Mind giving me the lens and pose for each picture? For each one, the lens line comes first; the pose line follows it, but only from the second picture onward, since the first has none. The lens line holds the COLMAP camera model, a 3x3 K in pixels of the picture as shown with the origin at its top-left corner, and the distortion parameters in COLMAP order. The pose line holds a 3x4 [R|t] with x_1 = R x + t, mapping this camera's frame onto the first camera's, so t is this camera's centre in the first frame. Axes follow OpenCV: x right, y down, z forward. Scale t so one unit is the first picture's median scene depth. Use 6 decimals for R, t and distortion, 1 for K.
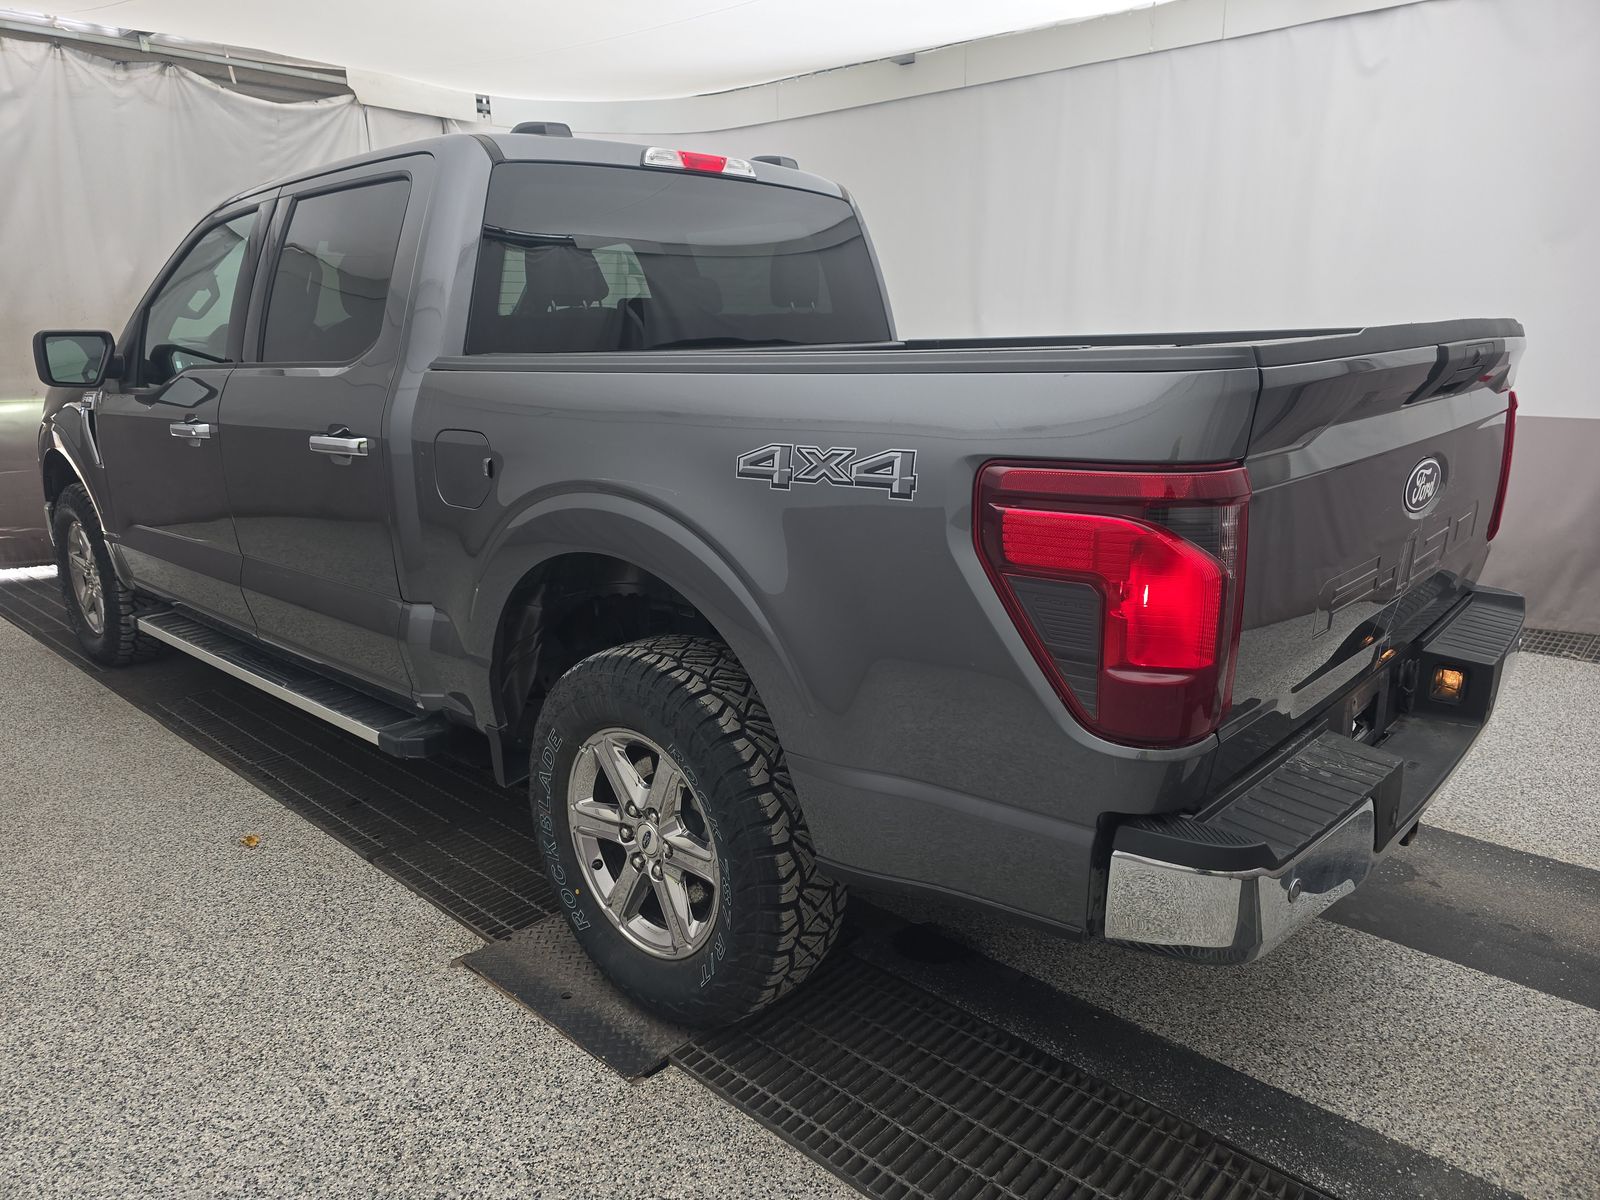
lens RADIAL K [[1078.1, 0, 801.6], [0, 1078.1, 607.5], [0, 0, 1]] dist [0.049963, -0.041784]
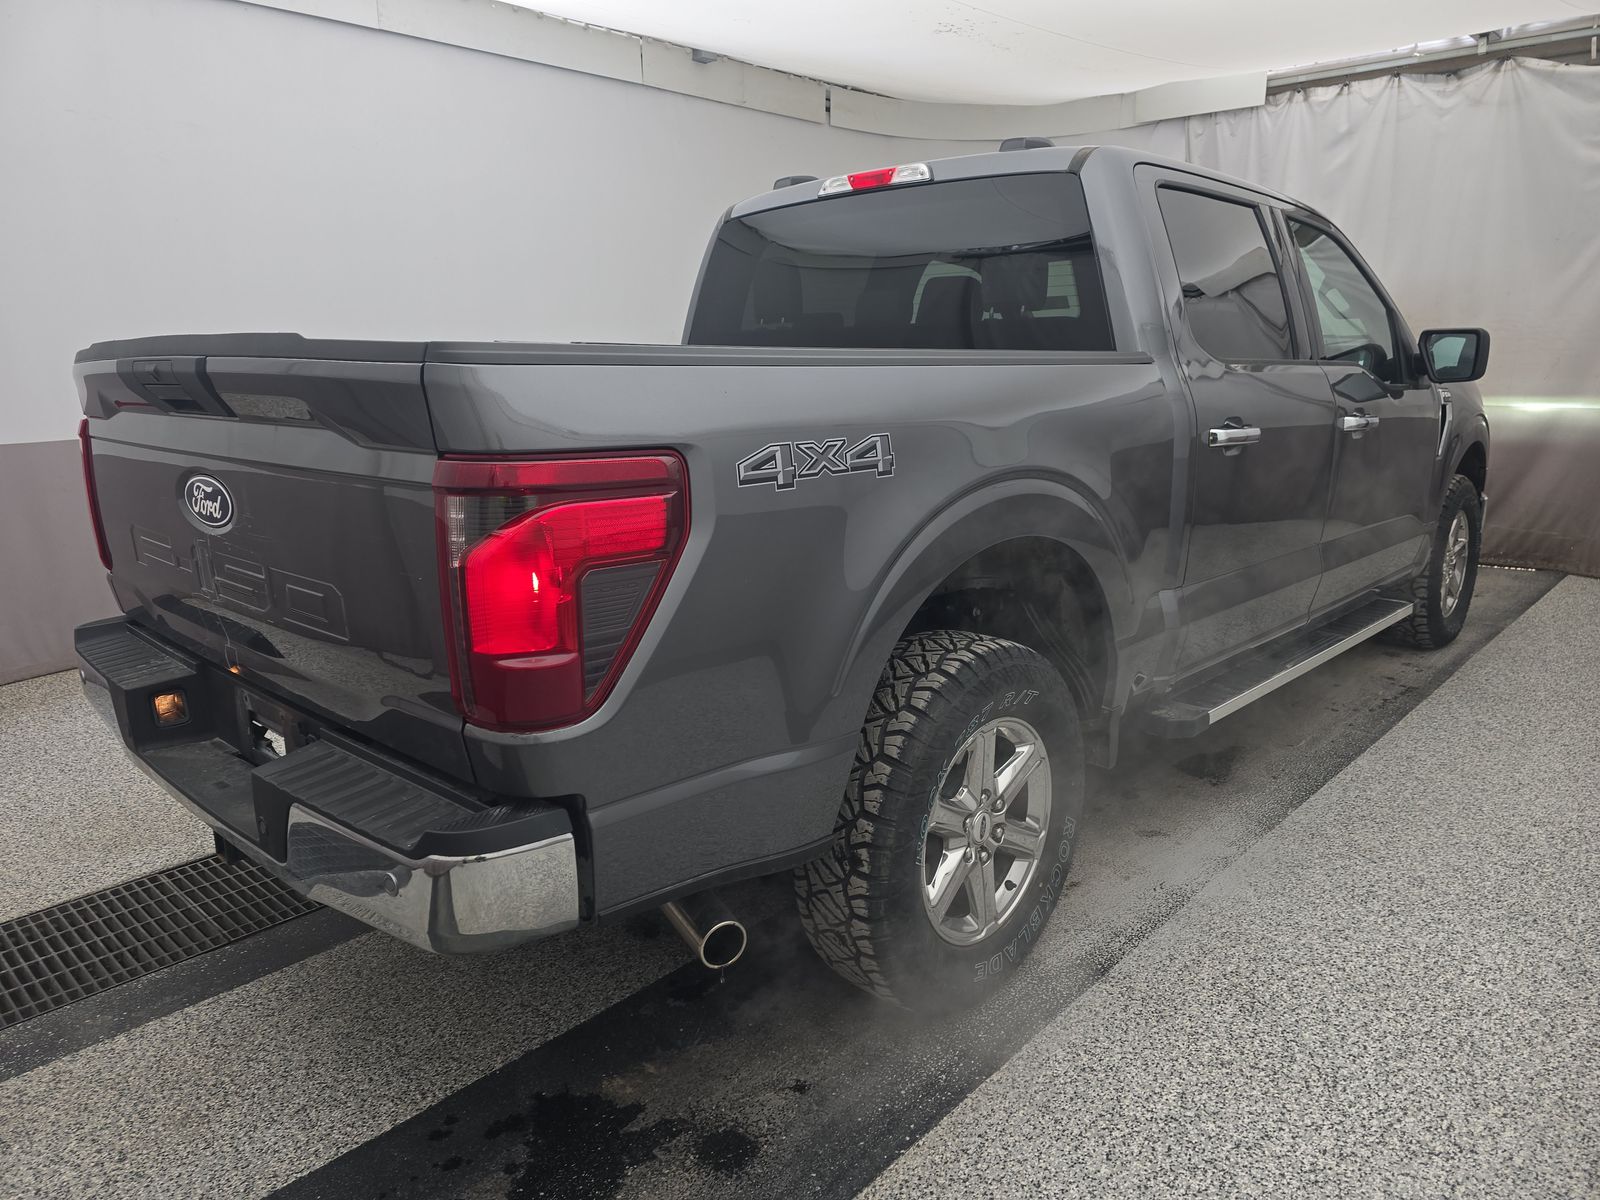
lens RADIAL K [[1123.4, 0, 803.6], [0, 1123.4, 592.3], [0, 0, 1]] dist [0.042841, -0.038052]
pose [[-0.043104, 0.214480, -0.975777, 1.038924], [-0.235609, 0.946955, 0.218553, -0.252293], [0.970892, 0.239322, 0.009716, 1.006550]]
